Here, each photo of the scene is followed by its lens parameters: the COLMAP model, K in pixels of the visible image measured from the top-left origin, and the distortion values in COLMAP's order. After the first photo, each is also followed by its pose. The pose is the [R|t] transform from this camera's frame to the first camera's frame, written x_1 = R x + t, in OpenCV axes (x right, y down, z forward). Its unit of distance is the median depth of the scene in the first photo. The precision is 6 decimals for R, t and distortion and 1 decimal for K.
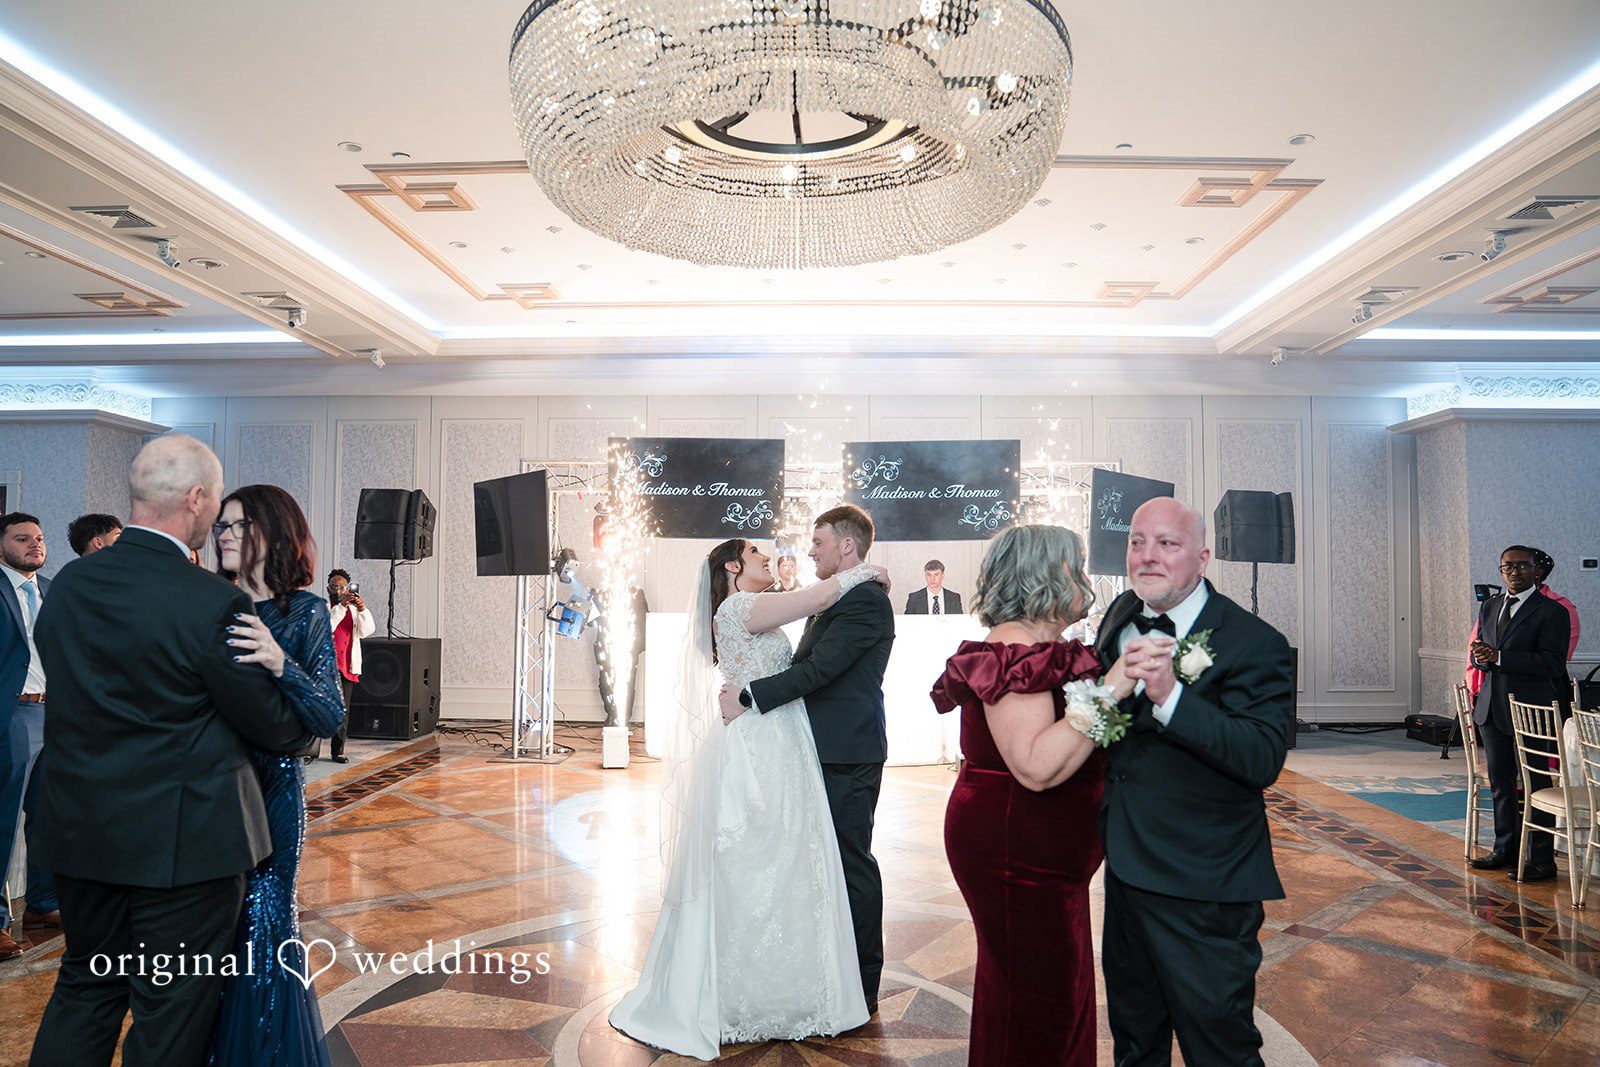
lens RADIAL K [[1203.5, 0, 800.0], [0, 1203.5, 533.5], [0, 0, 1]] dist [-0.003473, 0.072927]
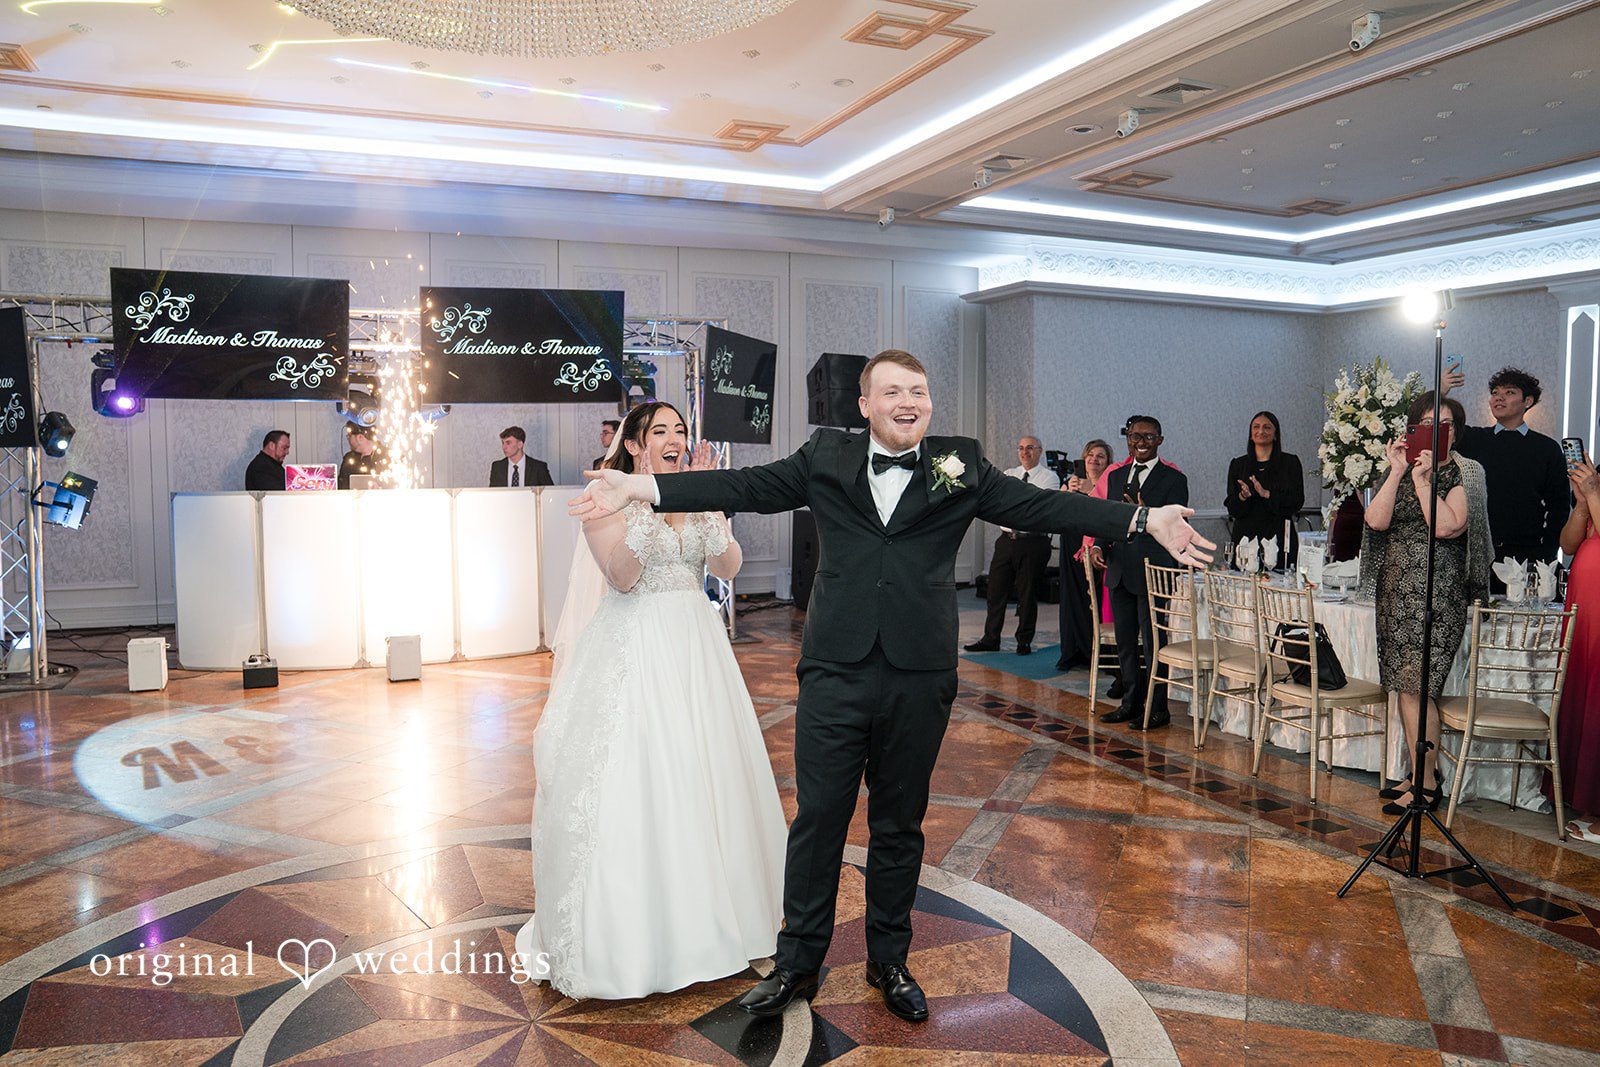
lens RADIAL K [[1253.6, 0, 800.0], [0, 1253.6, 533.5], [0, 0, 1]] dist [-0.088160, 0.106275]
pose [[0.914047, -0.032501, 0.404305, -0.084622], [-0.013406, 0.993819, 0.110198, -0.003235], [-0.405387, -0.106146, 0.907962, 0.093699]]
